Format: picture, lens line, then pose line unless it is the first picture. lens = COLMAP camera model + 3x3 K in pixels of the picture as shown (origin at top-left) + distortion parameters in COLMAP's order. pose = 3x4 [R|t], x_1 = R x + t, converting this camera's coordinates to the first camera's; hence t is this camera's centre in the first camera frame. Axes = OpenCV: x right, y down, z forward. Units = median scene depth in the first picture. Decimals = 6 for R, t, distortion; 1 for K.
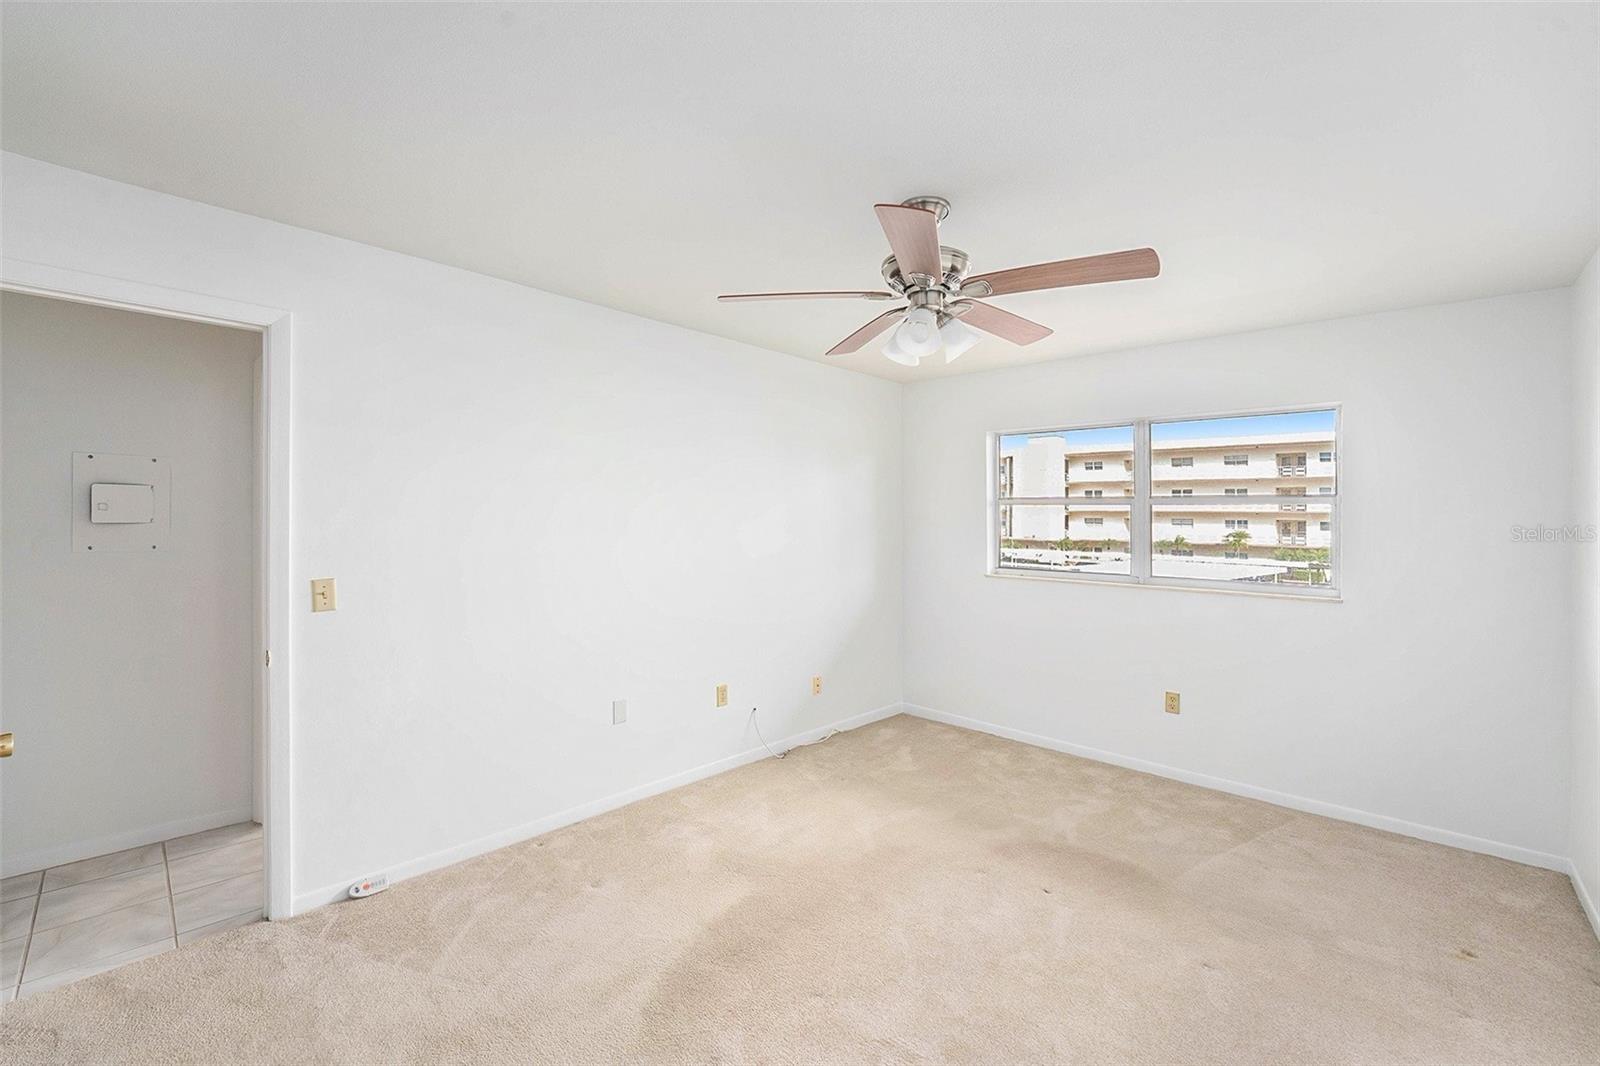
lens RADIAL K [[666.0, 0, 801.4], [0, 666.0, 540.9], [0, 0, 1]] dist [-0.024740, 0.003194]
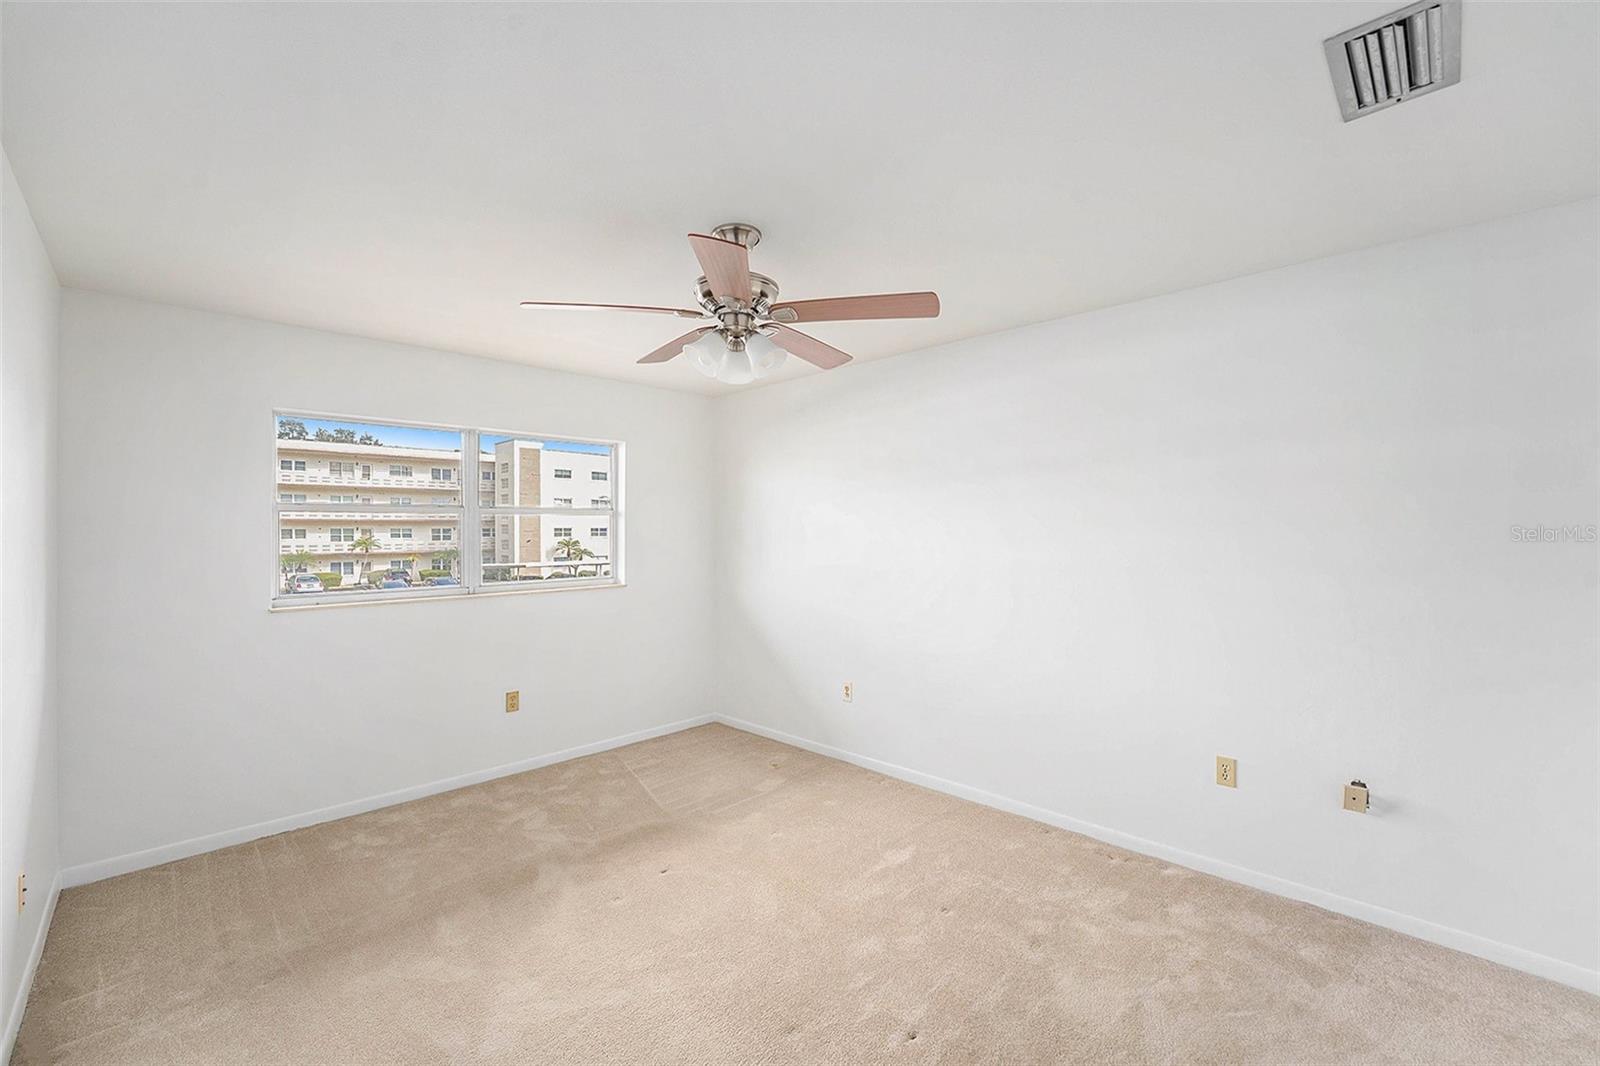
lens RADIAL K [[666.0, 0, 800.4], [0, 666.0, 518.8], [0, 0, 1]] dist [-0.024740, 0.003194]
pose [[0.036641, -0.000471, 0.999328, -0.433876], [0.042393, 0.999100, -0.001084, -0.024410], [-0.998429, 0.042404, 0.036628, 0.438463]]
